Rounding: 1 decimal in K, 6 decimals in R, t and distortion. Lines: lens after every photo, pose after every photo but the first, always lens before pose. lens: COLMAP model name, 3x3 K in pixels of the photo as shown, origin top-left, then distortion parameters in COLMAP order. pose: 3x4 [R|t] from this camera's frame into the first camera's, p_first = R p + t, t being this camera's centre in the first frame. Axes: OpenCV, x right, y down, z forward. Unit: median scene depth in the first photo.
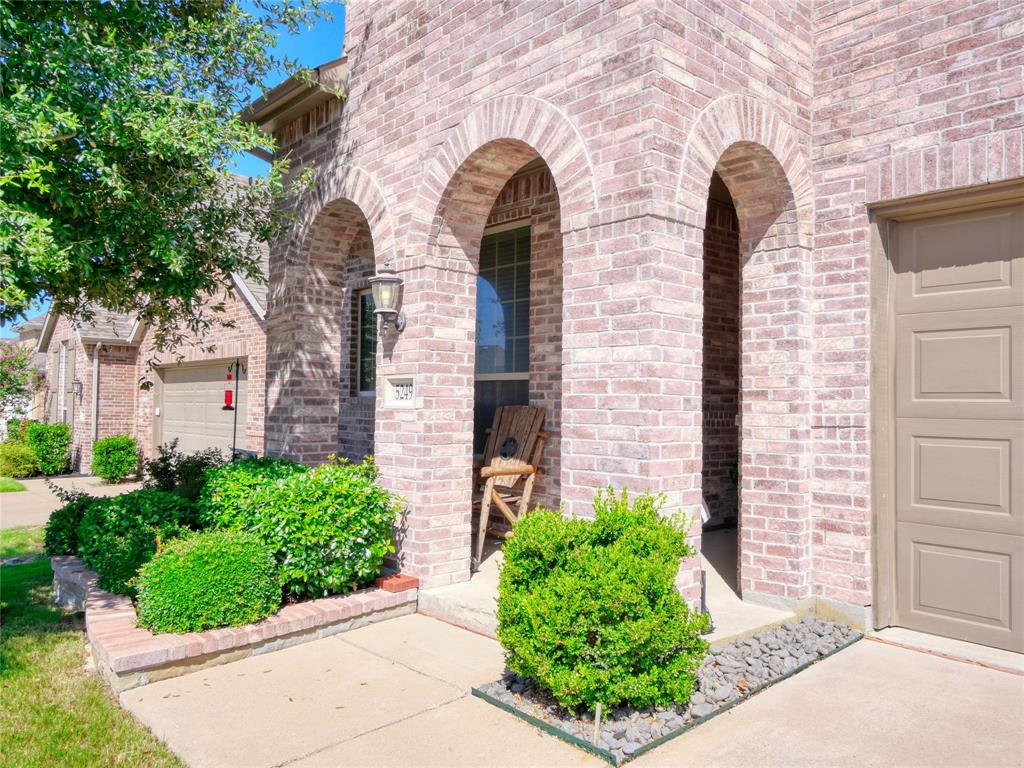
lens RADIAL K [[759.4, 0, 513.1], [0, 759.4, 384.0], [0, 0, 1]] dist [0.012016, 0.005094]
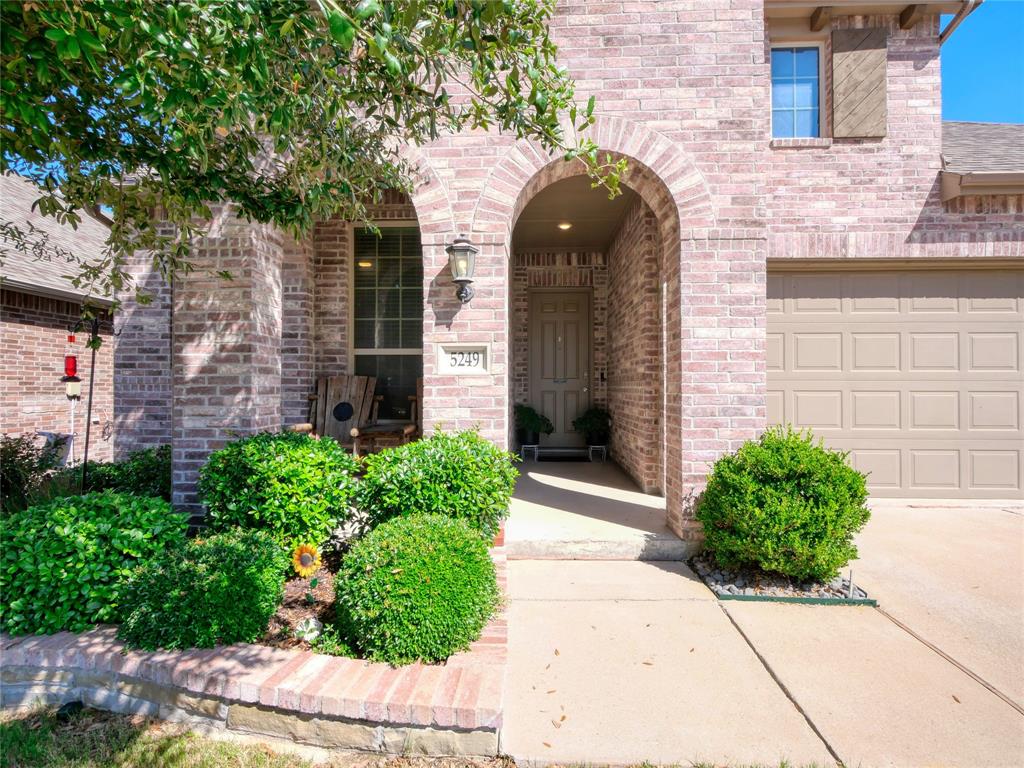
lens RADIAL K [[494.0, 0, 512.3], [0, 494.0, 383.9], [0, 0, 1]] dist [0.003922, 0.000752]
pose [[0.699824, -0.008127, 0.714269, -0.766907], [-0.011278, 0.999685, 0.022424, 0.037386], [-0.714227, -0.023749, 0.699511, 0.610594]]
